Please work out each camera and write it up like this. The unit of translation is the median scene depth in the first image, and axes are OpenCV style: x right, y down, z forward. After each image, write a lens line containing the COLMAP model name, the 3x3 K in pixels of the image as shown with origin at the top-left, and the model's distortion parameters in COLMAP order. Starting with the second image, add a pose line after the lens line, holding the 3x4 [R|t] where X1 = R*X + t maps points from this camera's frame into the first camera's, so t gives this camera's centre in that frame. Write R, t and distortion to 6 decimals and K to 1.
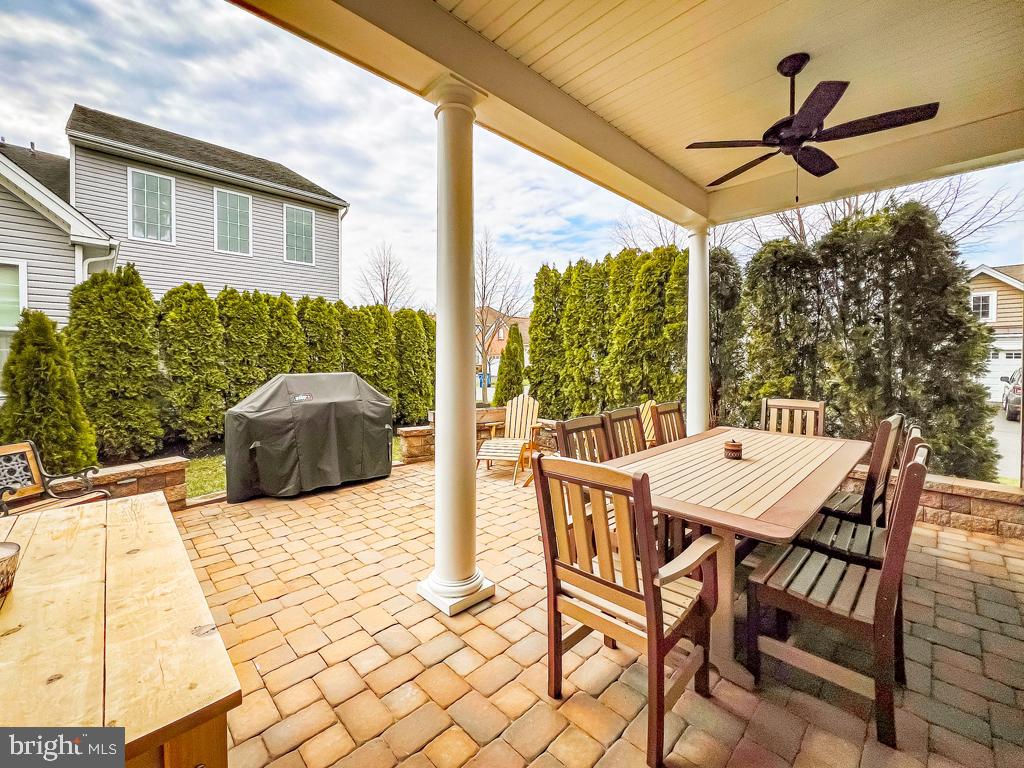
lens RADIAL K [[431.8, 0, 512.0], [0, 431.8, 384.0], [0, 0, 1]] dist [-0.001730, -0.000140]
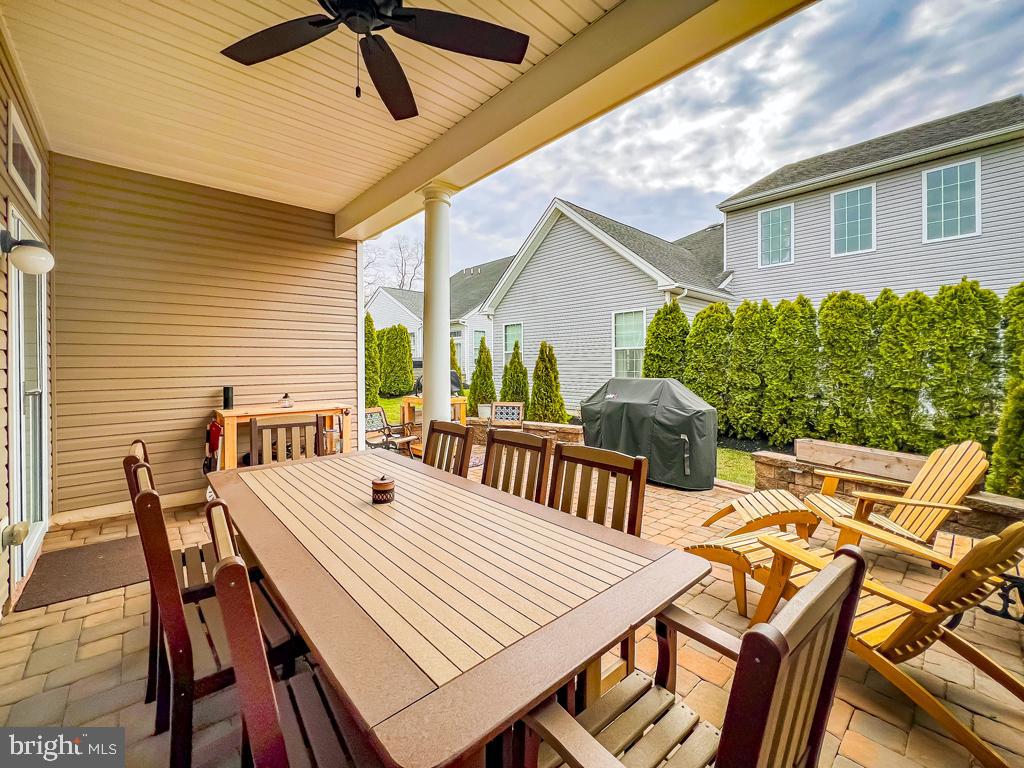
lens RADIAL K [[413.7, 0, 514.3], [0, 413.7, 377.6], [0, 0, 1]] dist [0.000685, -0.000013]
pose [[-0.045408, 0.033413, -0.998410, 0.584548], [-0.057102, 0.997720, 0.035986, -0.040232], [0.997335, 0.058645, -0.043396, 0.604676]]
